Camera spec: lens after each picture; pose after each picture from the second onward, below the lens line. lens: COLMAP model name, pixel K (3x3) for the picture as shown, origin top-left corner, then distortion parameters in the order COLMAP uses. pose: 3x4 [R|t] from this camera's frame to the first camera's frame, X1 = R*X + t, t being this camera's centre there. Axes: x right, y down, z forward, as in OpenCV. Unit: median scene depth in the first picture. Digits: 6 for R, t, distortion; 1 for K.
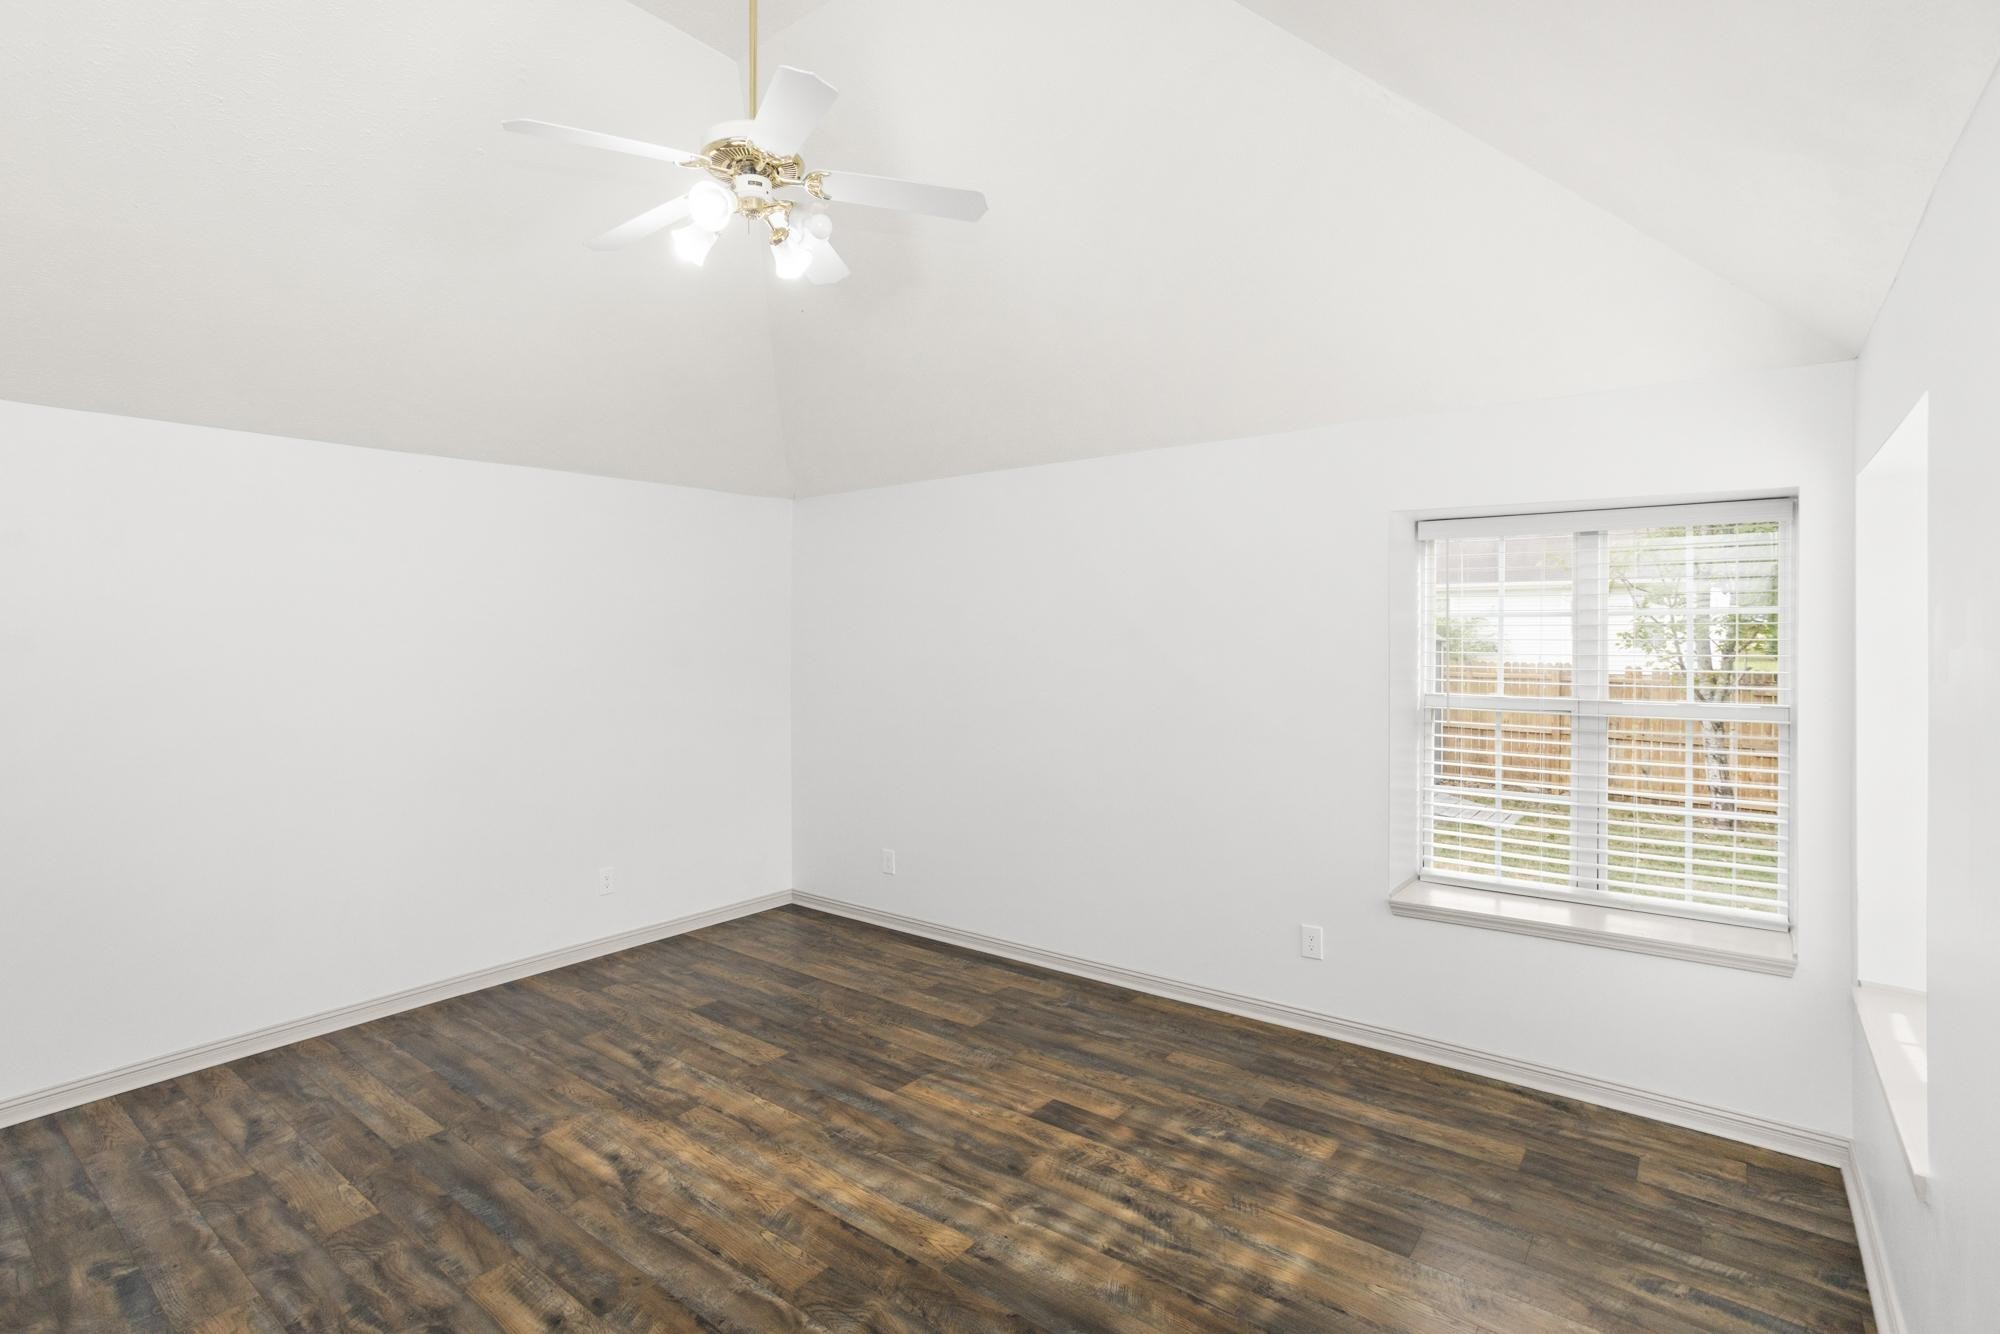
lens RADIAL K [[965.9, 0, 998.8], [0, 965.9, 655.5], [0, 0, 1]] dist [-0.049096, 0.028902]
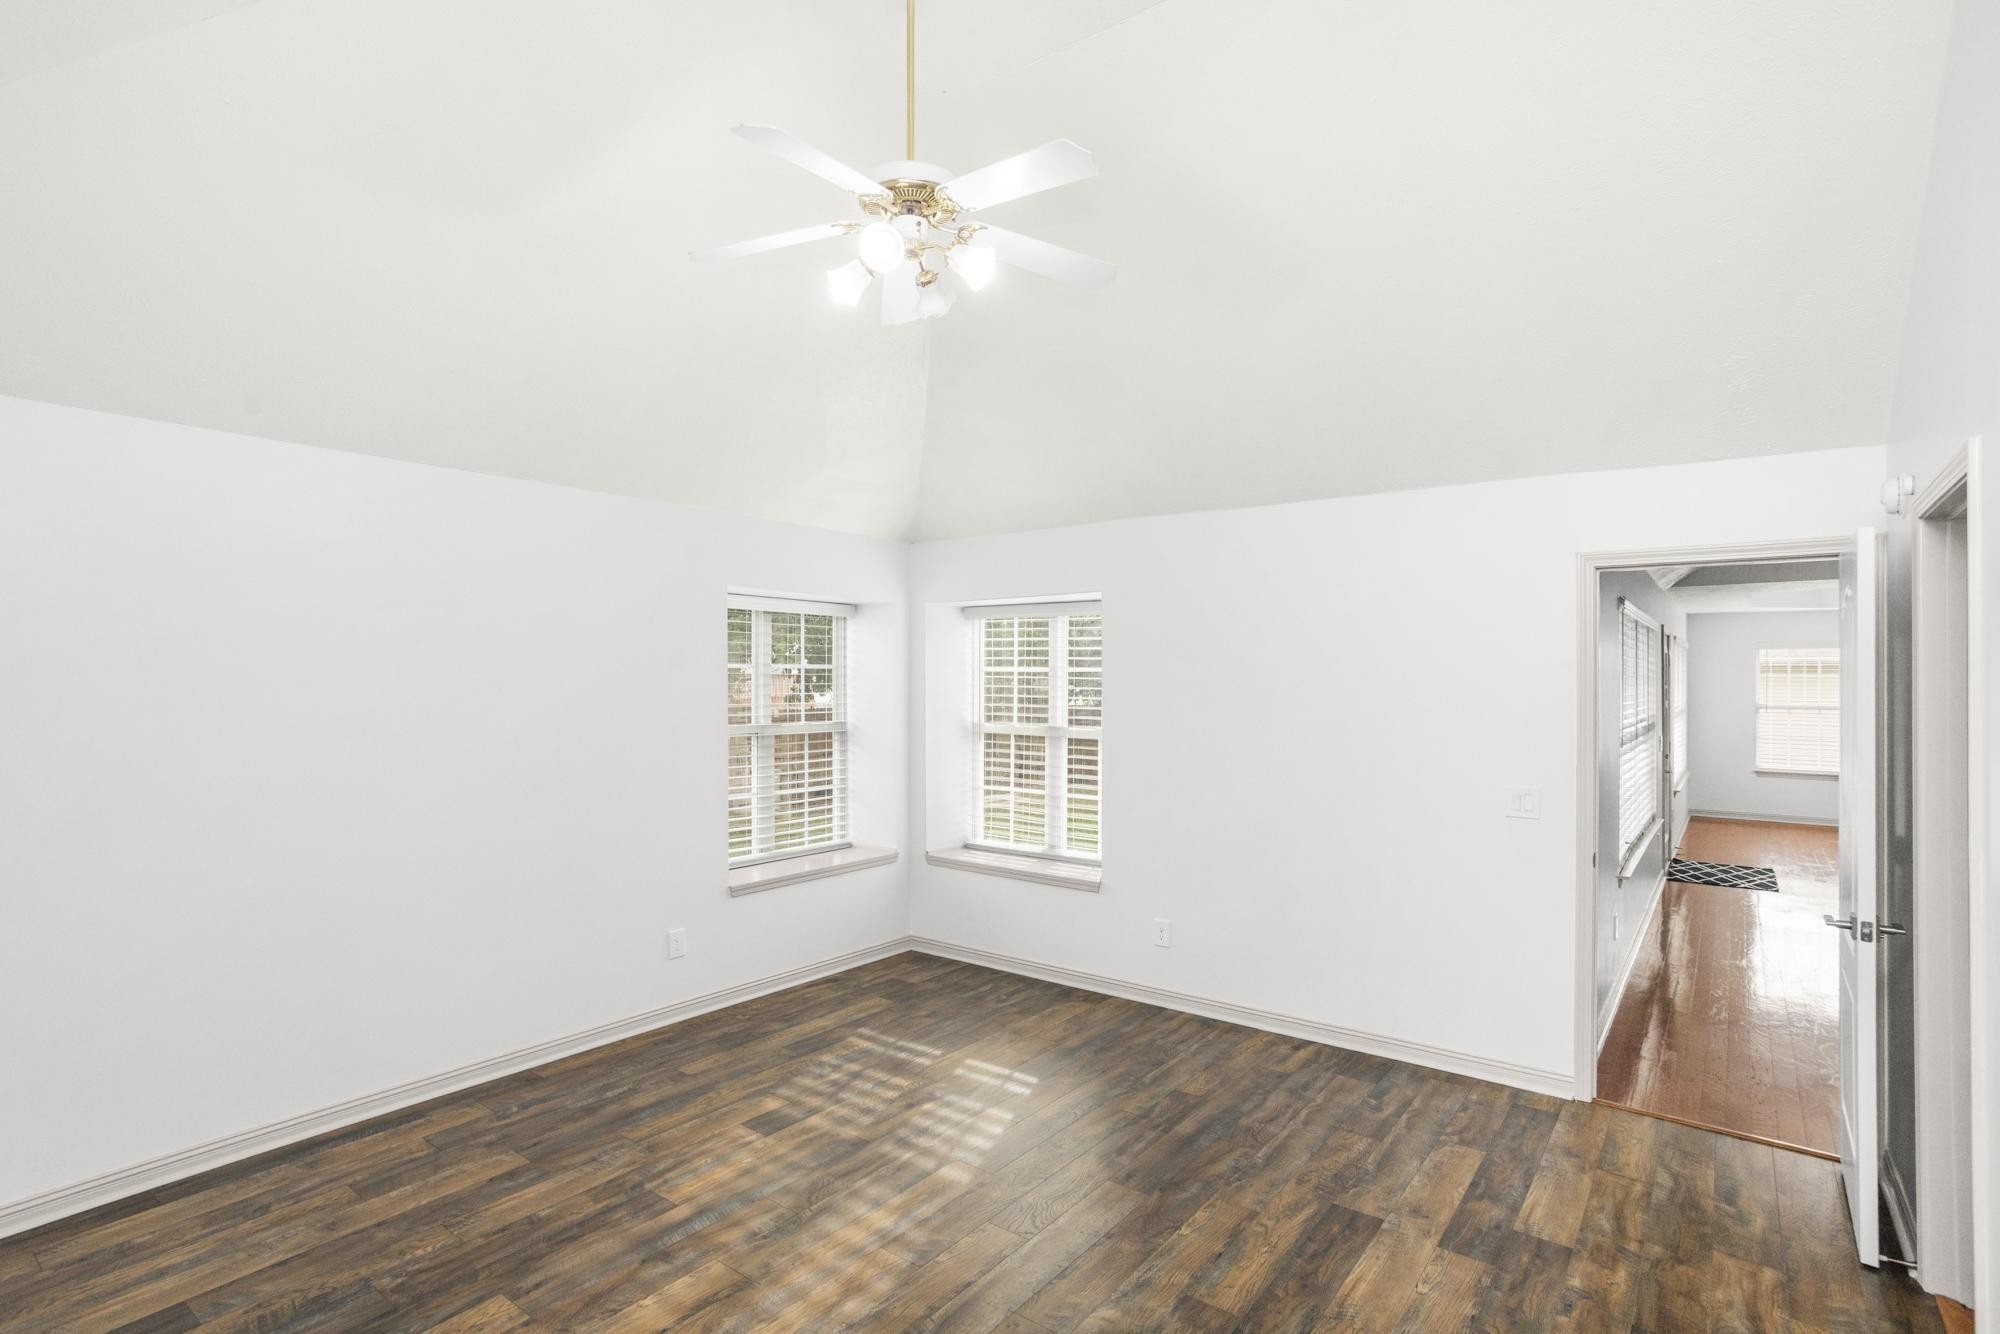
lens RADIAL K [[965.9, 0, 998.8], [0, 965.9, 655.5], [0, 0, 1]] dist [-0.049096, 0.028902]
pose [[-0.009733, 0.031535, 0.999455, -0.989634], [0.013206, 0.999419, -0.031405, -0.010168], [-0.999865, 0.012893, -0.010144, 0.714035]]
